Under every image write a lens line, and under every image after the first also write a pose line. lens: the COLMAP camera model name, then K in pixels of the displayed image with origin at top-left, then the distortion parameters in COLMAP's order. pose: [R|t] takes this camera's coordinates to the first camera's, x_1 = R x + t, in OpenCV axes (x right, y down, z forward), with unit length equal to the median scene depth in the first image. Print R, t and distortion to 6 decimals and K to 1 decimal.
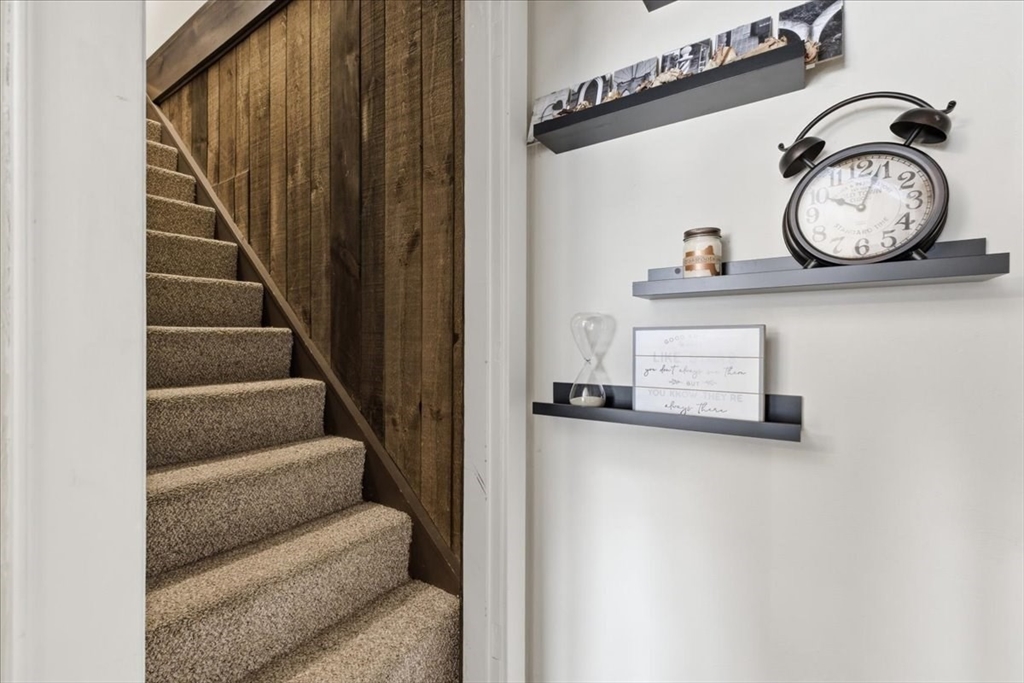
lens RADIAL K [[435.0, 0, 506.6], [0, 435.0, 342.4], [0, 0, 1]] dist [0.002751, 0.000238]
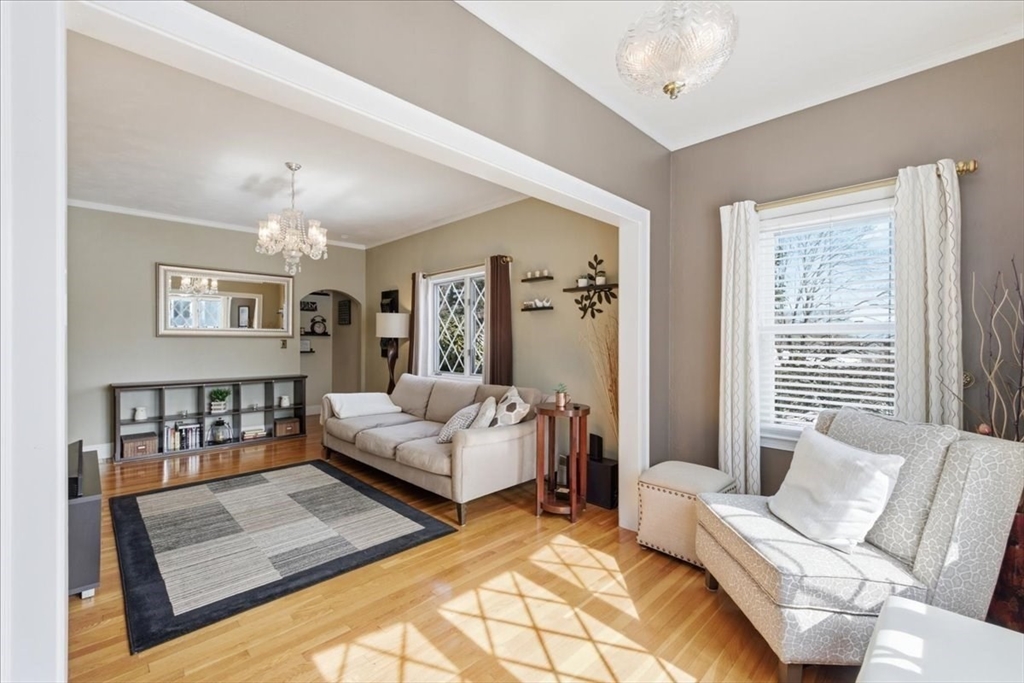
lens RADIAL K [[435.0, 0, 506.6], [0, 435.0, 342.4], [0, 0, 1]] dist [0.002751, 0.000238]
pose [[0.206761, -0.001376, 0.978391, -6.737621], [0.002402, 0.999997, 0.000899, 0.007967], [-0.978389, 0.002164, 0.206763, -4.381353]]
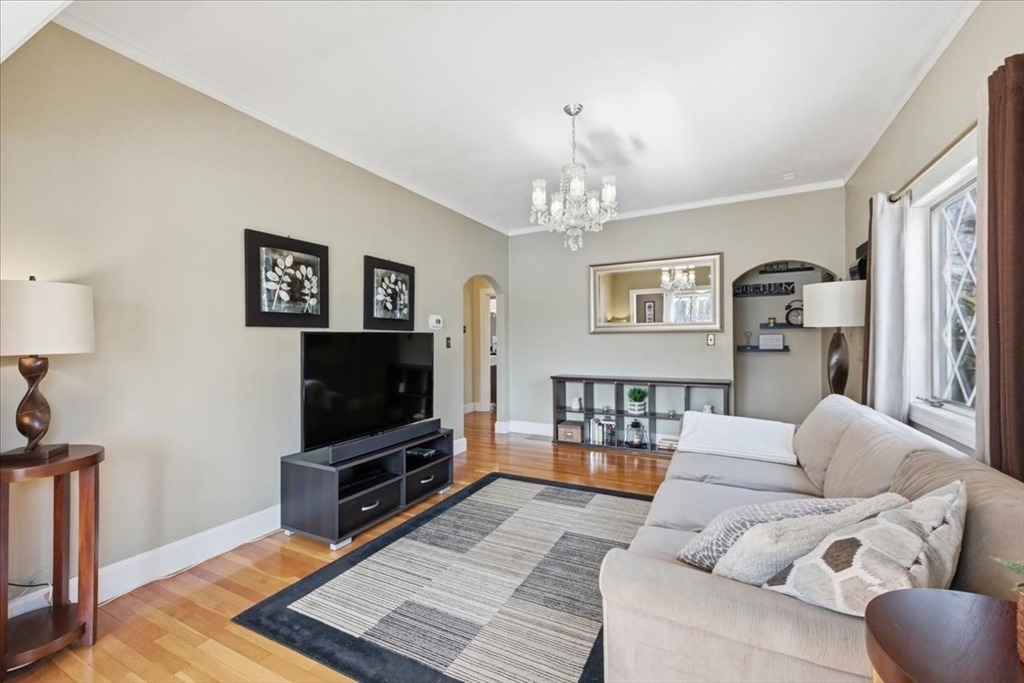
lens RADIAL K [[435.0, 0, 506.6], [0, 435.0, 342.4], [0, 0, 1]] dist [0.002751, 0.000238]
pose [[0.993583, -0.010536, 0.112618, -3.965070], [0.010278, 0.999943, 0.002872, 0.021380], [-0.112642, -0.001696, 0.993634, -4.658094]]
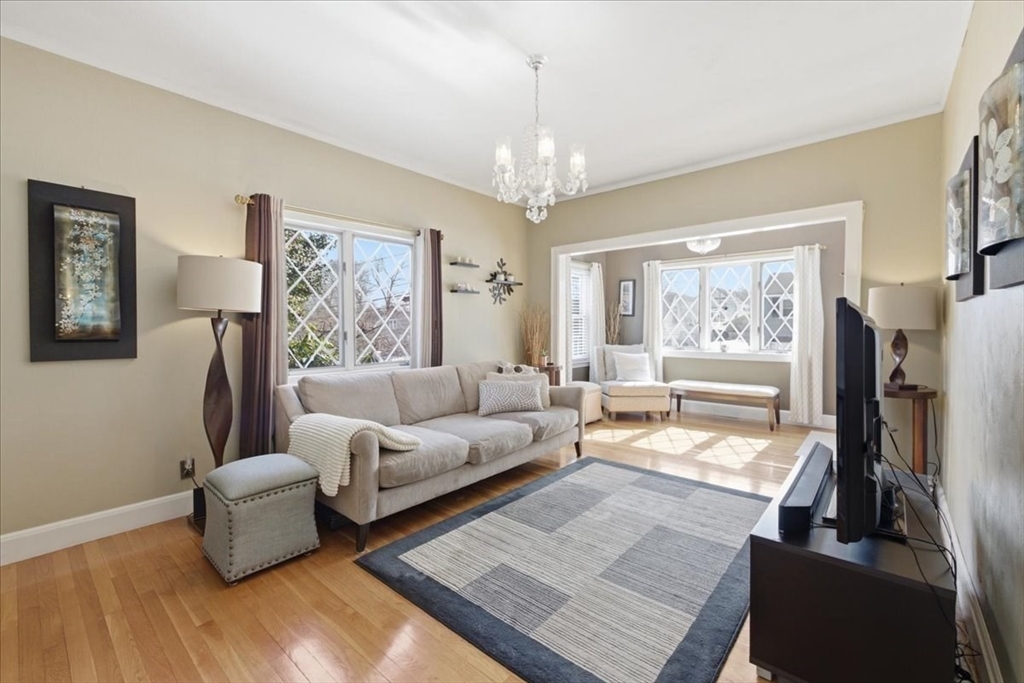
lens RADIAL K [[430.5, 0, 508.2], [0, 430.5, 336.6], [0, 0, 1]] dist [-0.000727, 0.000005]
pose [[-0.992587, -0.004484, 0.121455, -3.261023], [-0.000806, 0.999540, 0.030312, 0.033018], [-0.121535, 0.029989, -0.992134, 1.282007]]
